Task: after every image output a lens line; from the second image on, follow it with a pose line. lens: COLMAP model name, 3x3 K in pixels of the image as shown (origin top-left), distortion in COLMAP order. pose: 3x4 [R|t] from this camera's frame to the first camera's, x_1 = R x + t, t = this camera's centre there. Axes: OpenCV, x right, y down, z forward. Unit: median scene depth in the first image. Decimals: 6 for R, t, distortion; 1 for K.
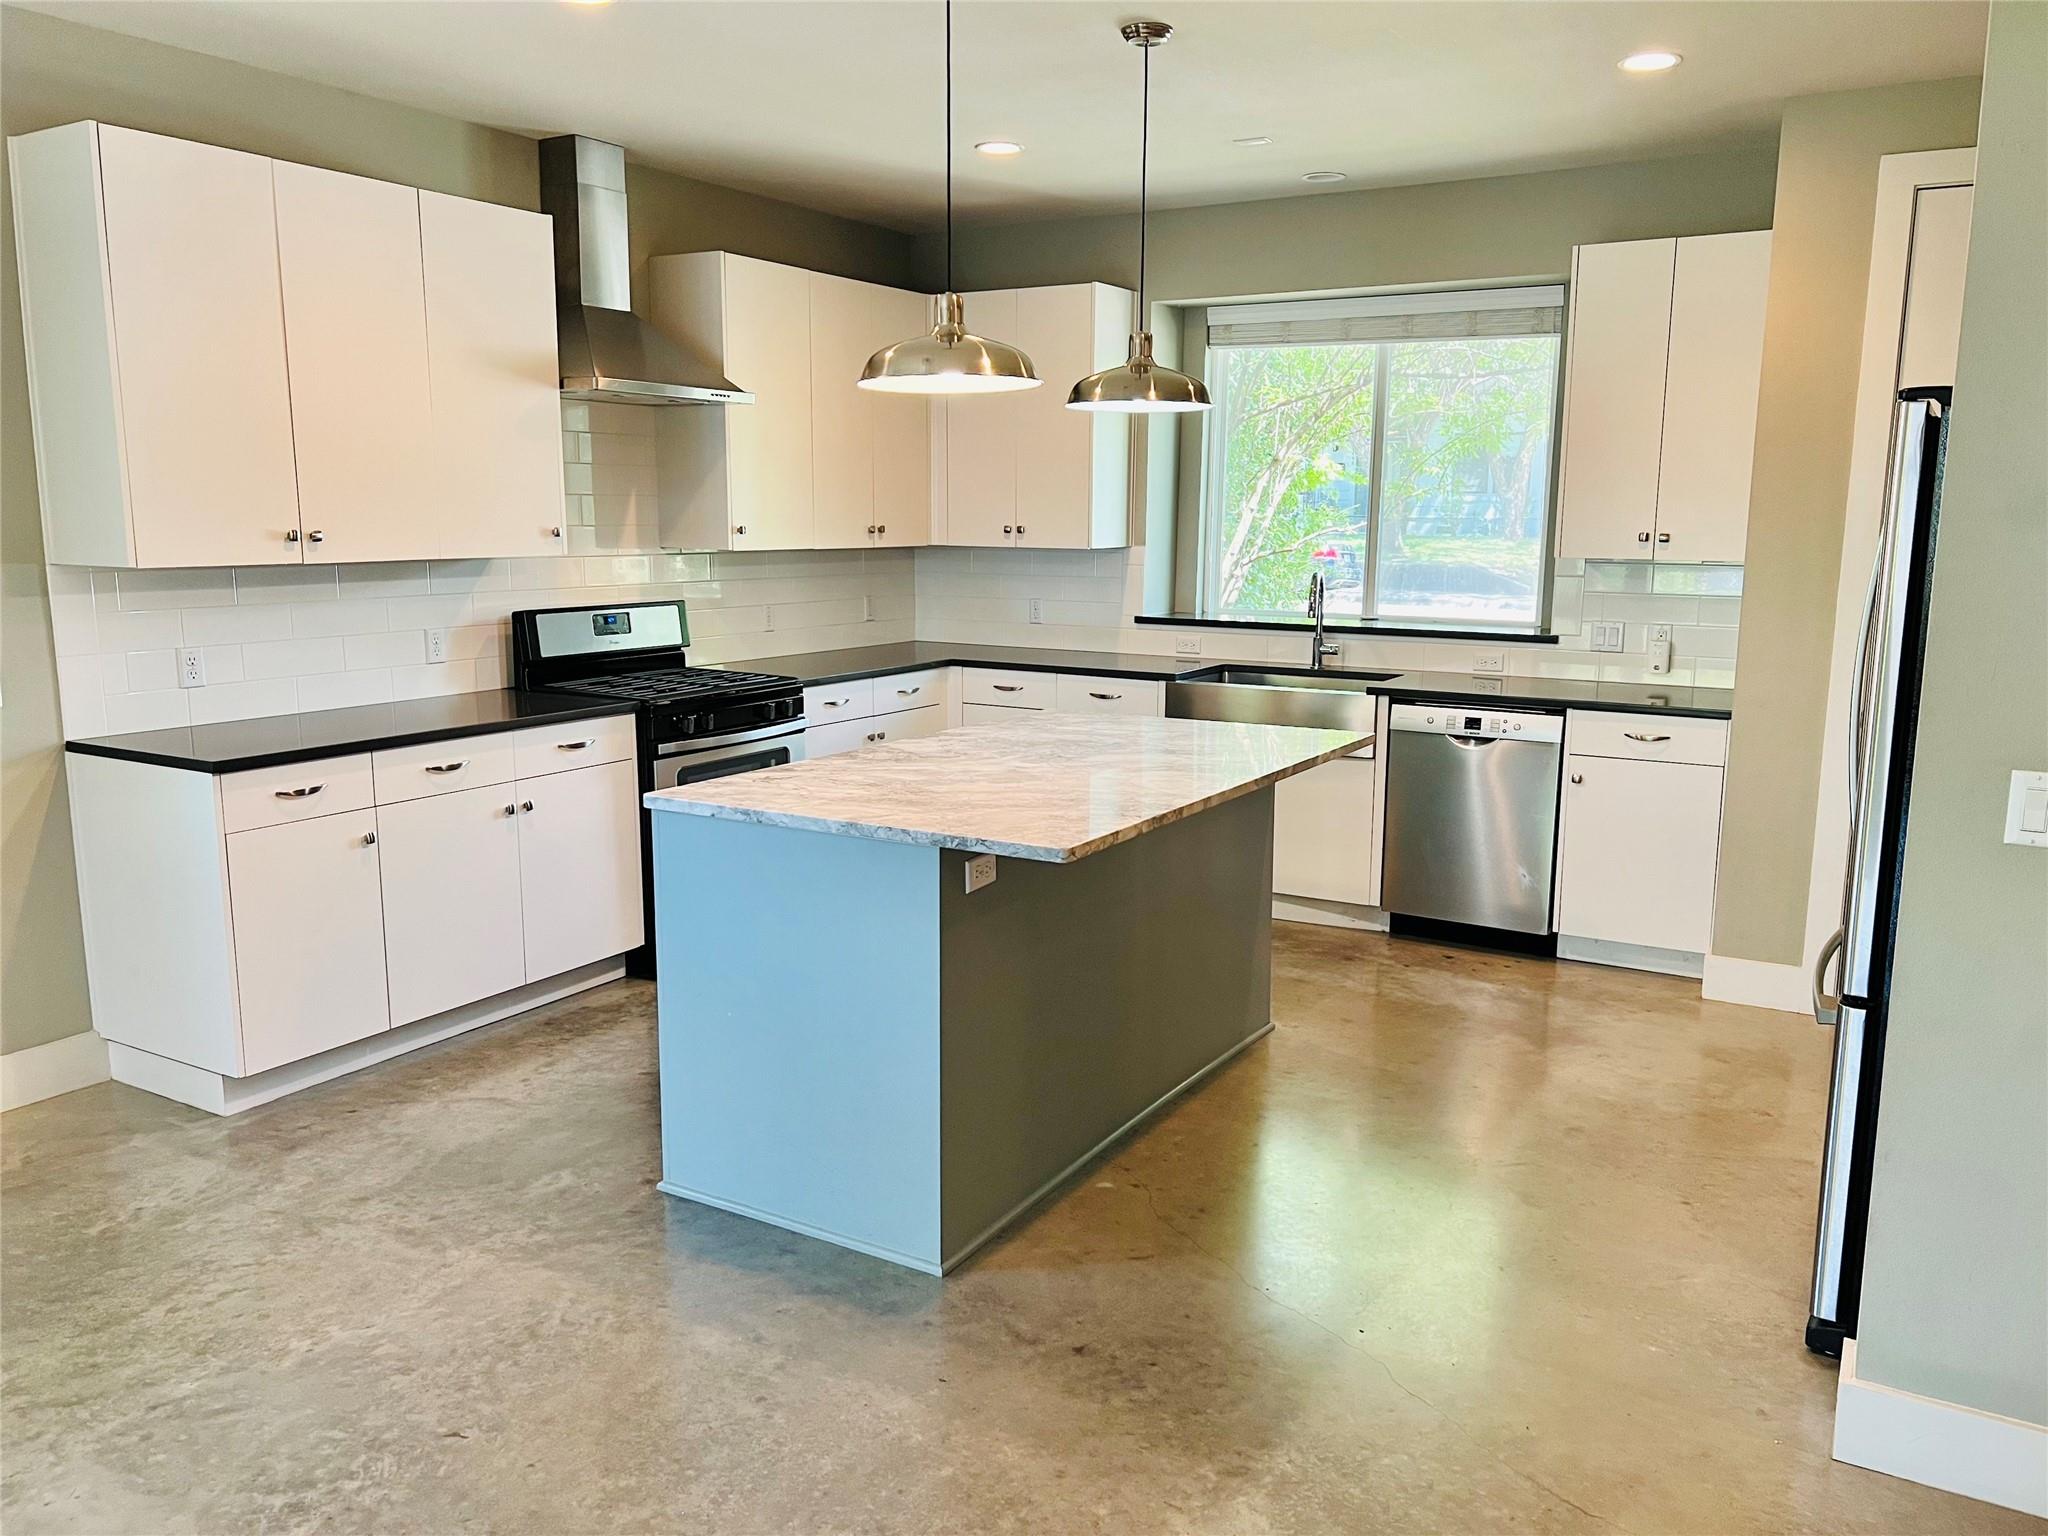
lens RADIAL K [[1529.6, 0, 1016.7], [0, 1529.6, 746.7], [0, 0, 1]] dist [0.055886, -0.057017]
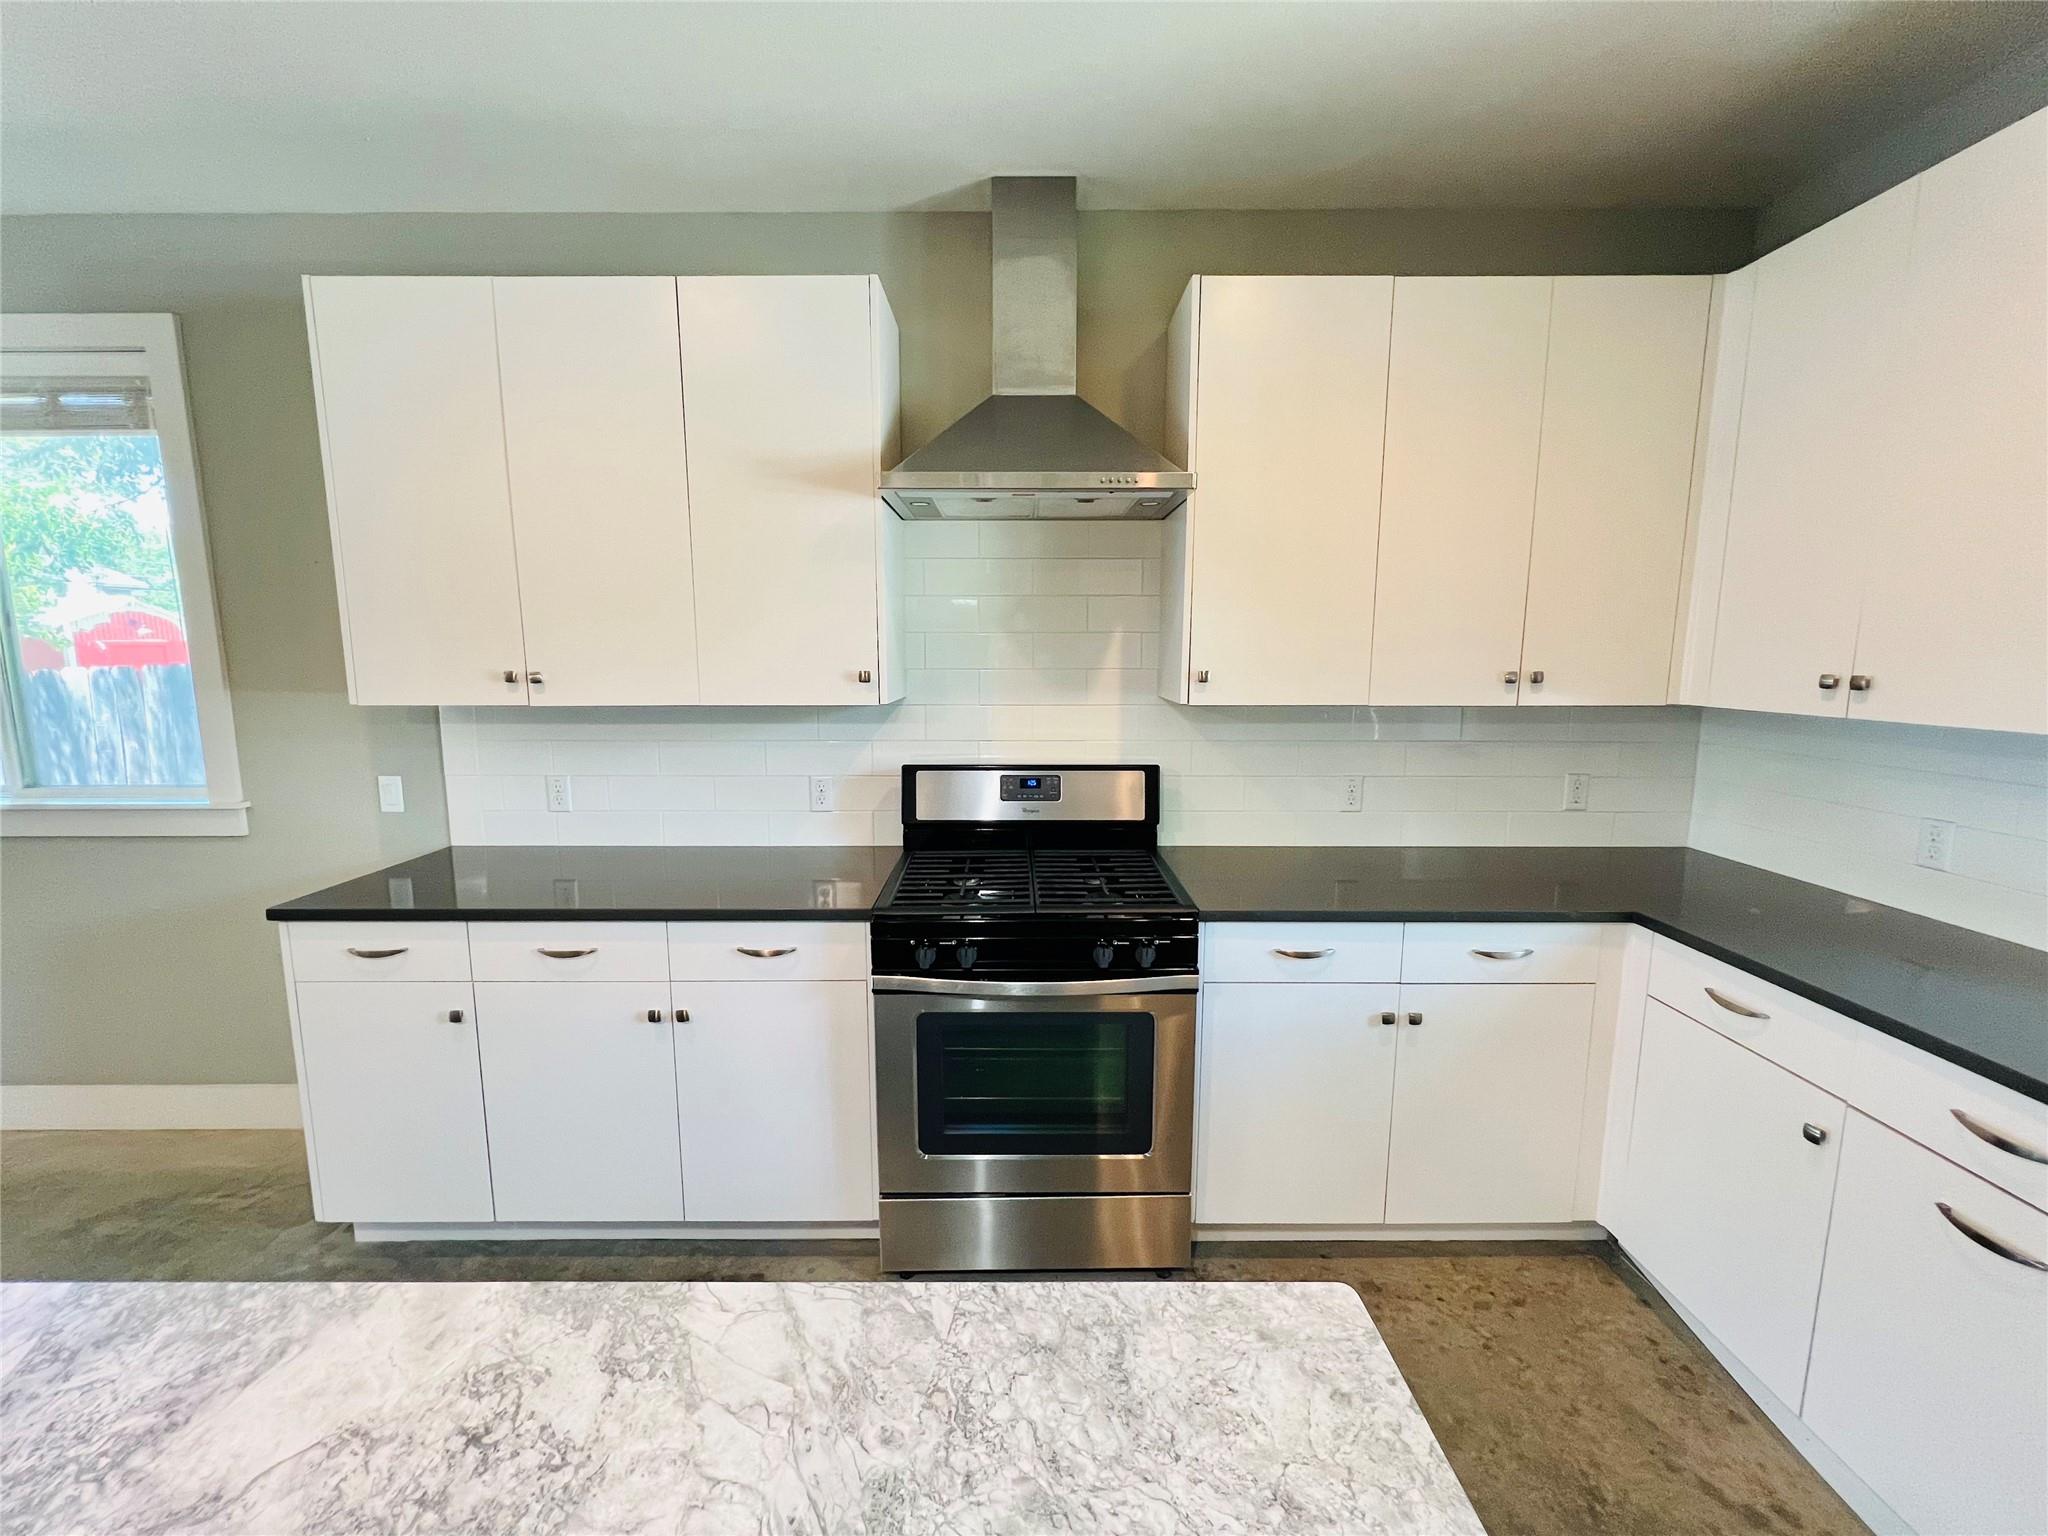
lens RADIAL K [[821.0, 0, 1023.8], [0, 821.0, 766.1], [0, 0, 1]] dist [-0.002257, 0.001173]
pose [[0.520165, 0.111314, -0.846781, 0.106405], [-0.128473, 0.990387, 0.051273, -0.116976], [0.844348, 0.082118, 0.529465, 0.787467]]
